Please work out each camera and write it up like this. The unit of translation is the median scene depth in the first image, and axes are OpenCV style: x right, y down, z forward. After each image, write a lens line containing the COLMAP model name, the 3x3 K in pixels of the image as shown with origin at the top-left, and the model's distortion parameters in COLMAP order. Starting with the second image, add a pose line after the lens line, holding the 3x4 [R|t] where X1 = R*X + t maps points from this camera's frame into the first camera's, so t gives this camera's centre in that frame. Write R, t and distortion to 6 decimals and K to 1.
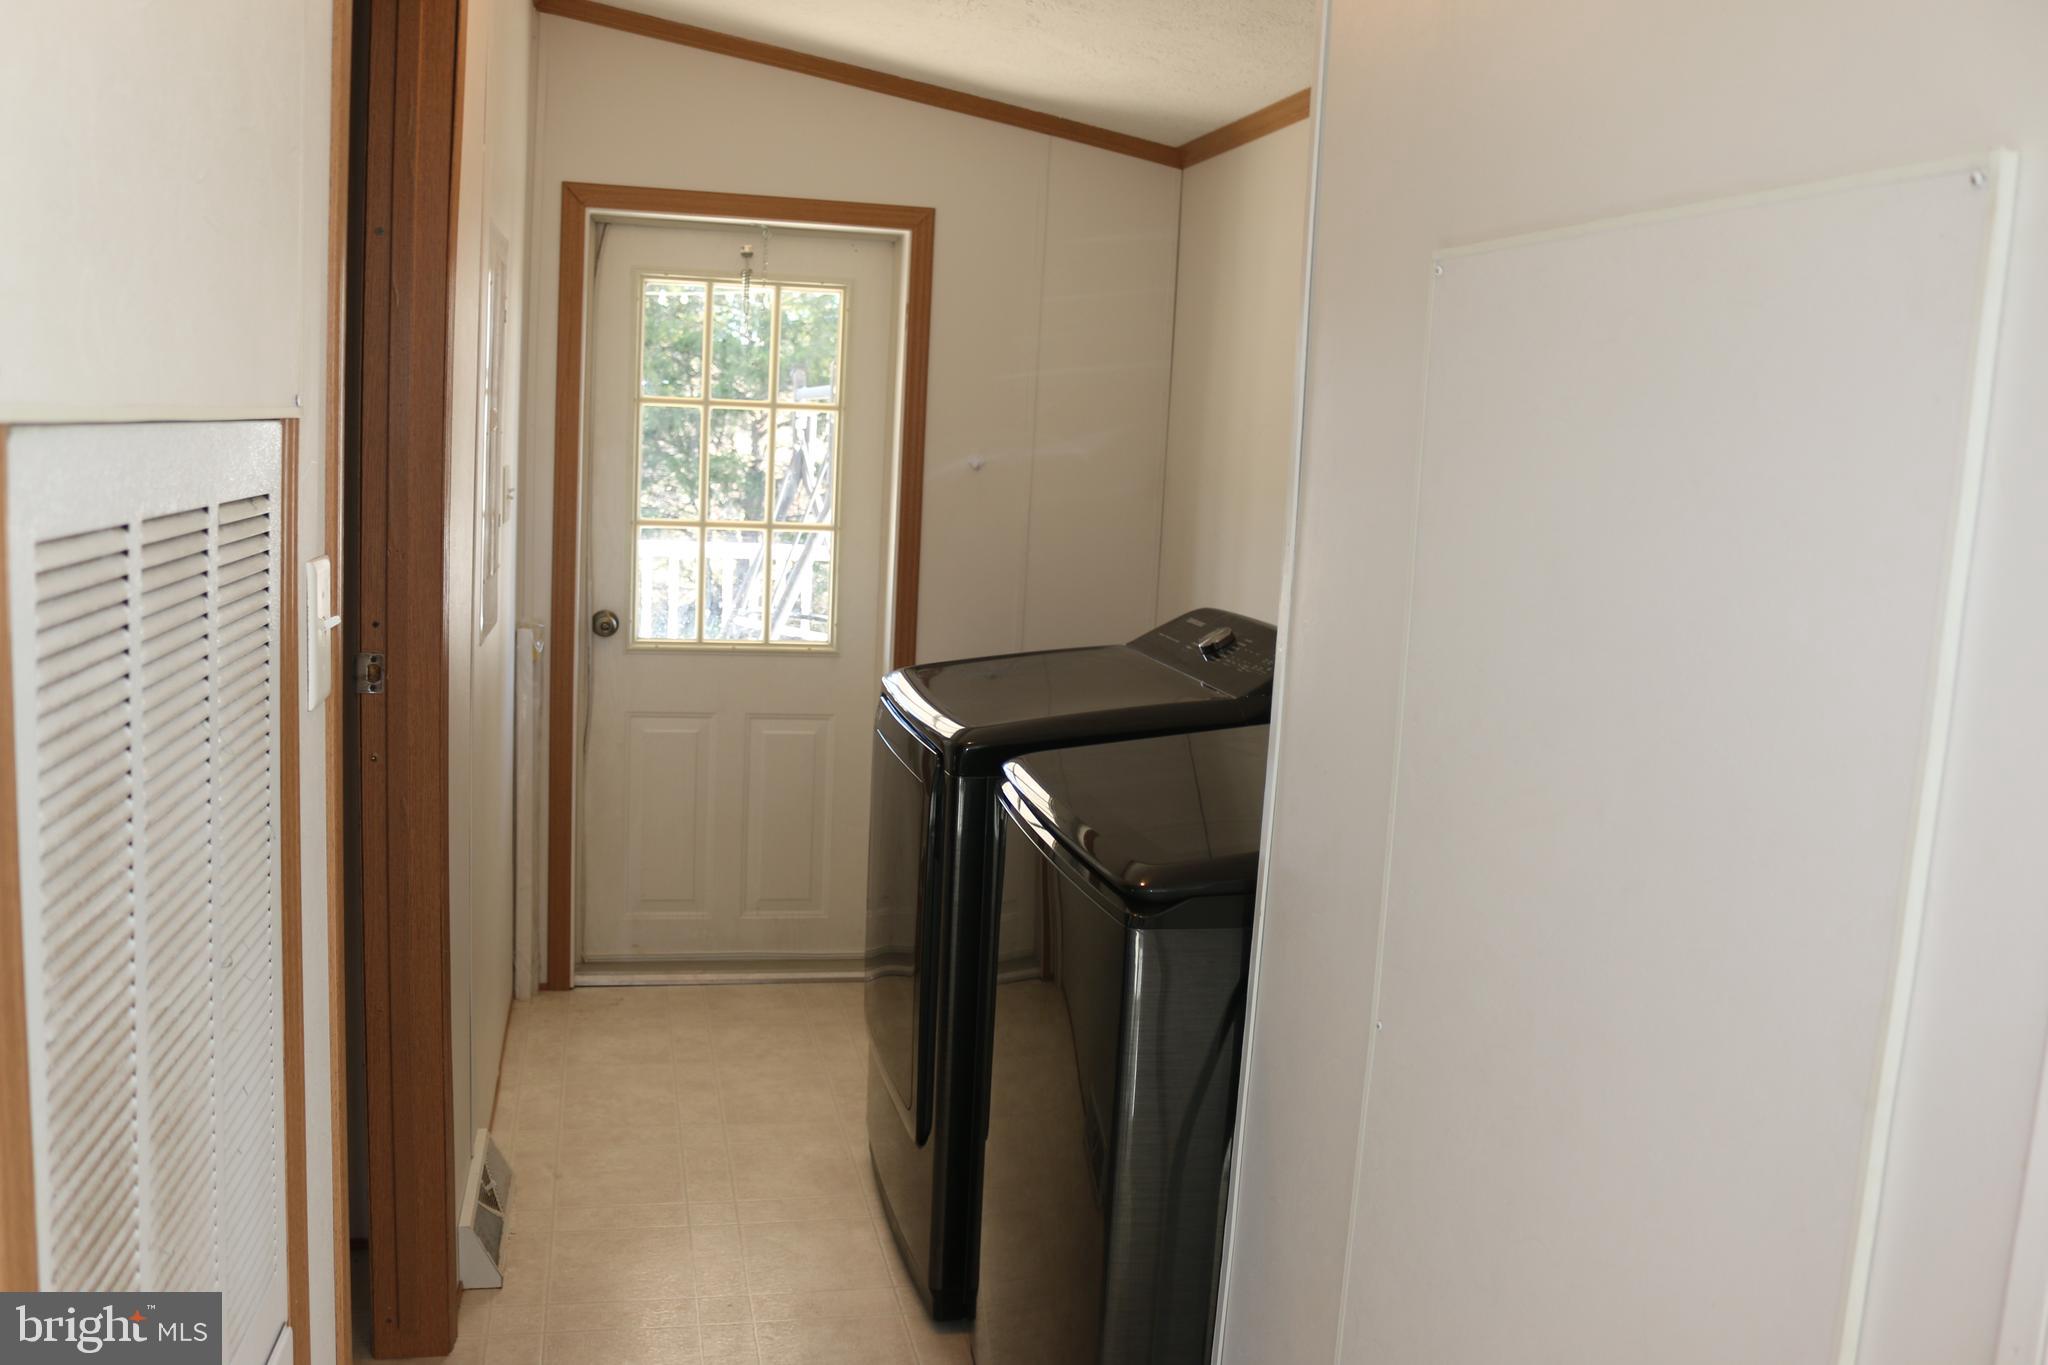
lens RADIAL K [[1669.6, 0, 1024.0], [0, 1669.6, 682.5], [0, 0, 1]] dist [-0.165678, 0.137591]
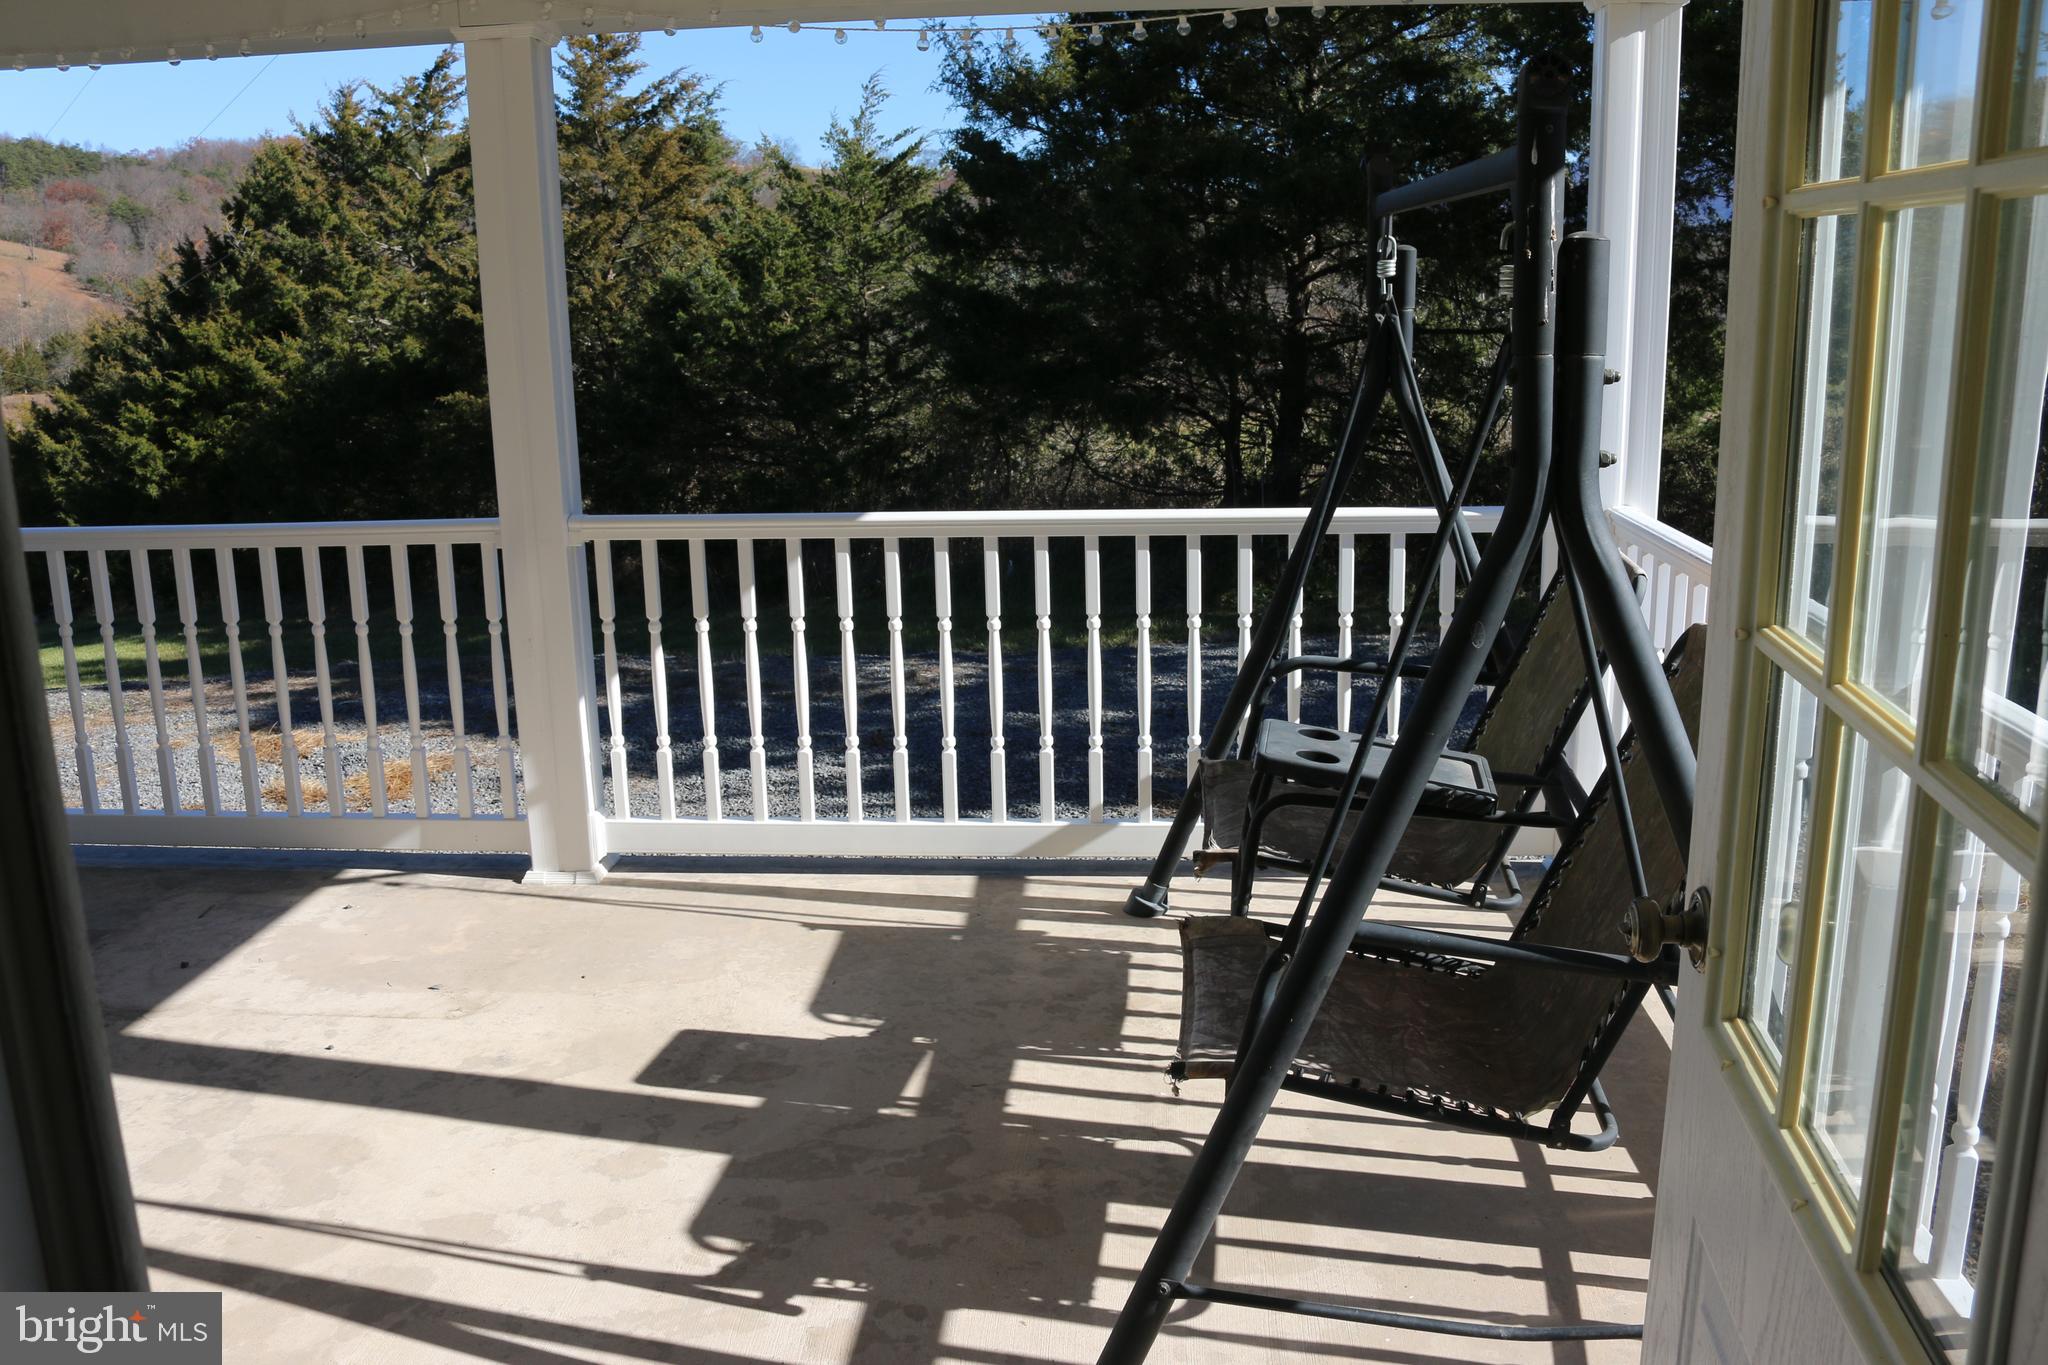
lens RADIAL K [[1669.6, 0, 1024.0], [0, 1669.6, 682.5], [0, 0, 1]] dist [-0.165678, 0.137591]
pose [[0.947880, 0.006088, -0.318570, -0.045026], [0.022592, 0.996017, 0.086255, -0.043892], [0.317827, -0.088956, 0.943967, 0.278800]]
